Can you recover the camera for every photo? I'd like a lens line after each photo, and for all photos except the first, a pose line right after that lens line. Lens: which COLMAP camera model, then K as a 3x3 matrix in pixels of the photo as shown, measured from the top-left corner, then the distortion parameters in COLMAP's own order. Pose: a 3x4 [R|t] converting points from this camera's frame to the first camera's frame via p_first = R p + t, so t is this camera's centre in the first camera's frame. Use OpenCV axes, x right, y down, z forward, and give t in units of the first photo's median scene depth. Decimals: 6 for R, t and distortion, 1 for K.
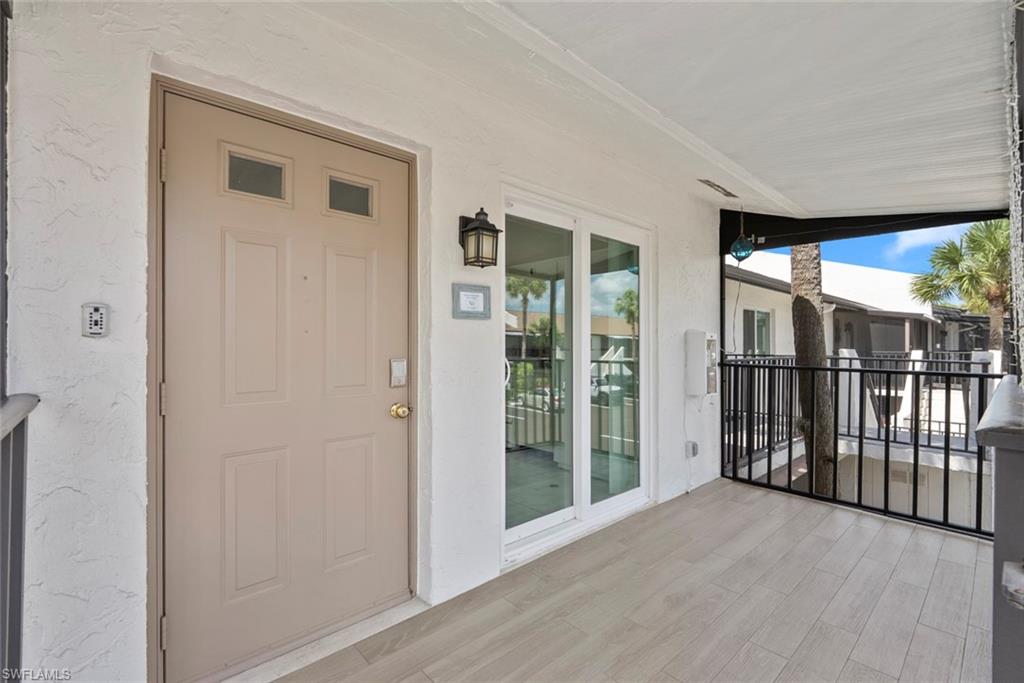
lens RADIAL K [[456.0, 0, 514.3], [0, 456.0, 345.0], [0, 0, 1]] dist [0.000056, 0.000530]
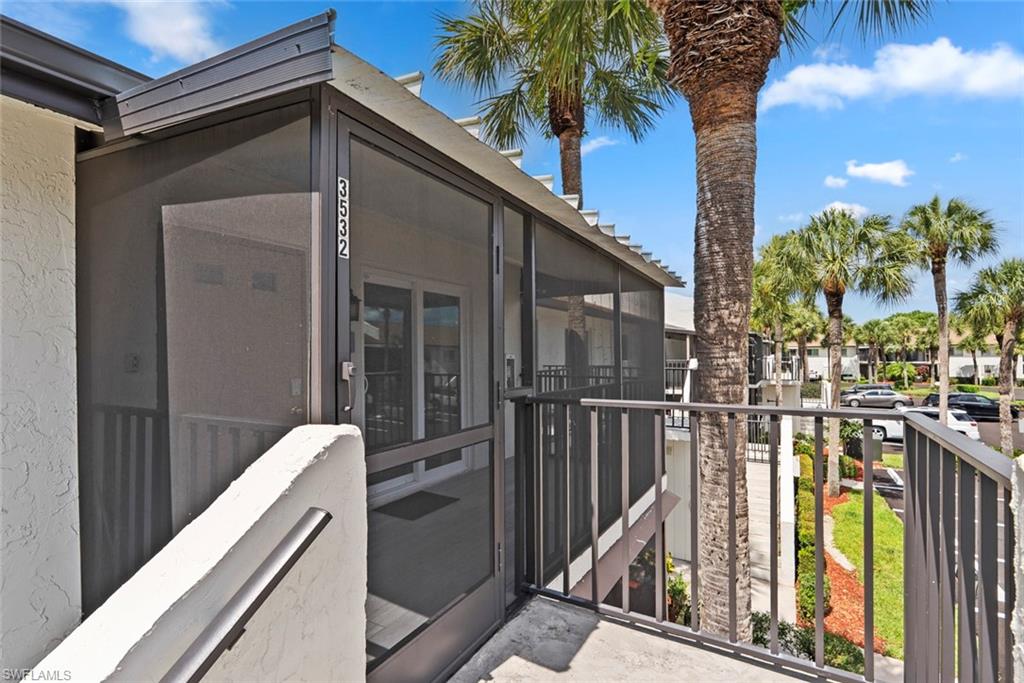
lens RADIAL K [[458.5, 0, 510.7], [0, 458.5, 346.7], [0, 0, 1]] dist [0.000940, 0.000063]
pose [[0.958563, -0.008862, 0.284743, 0.010950], [0.015277, 0.999677, -0.020317, -0.026305], [-0.284471, 0.023825, 0.958389, -0.524263]]
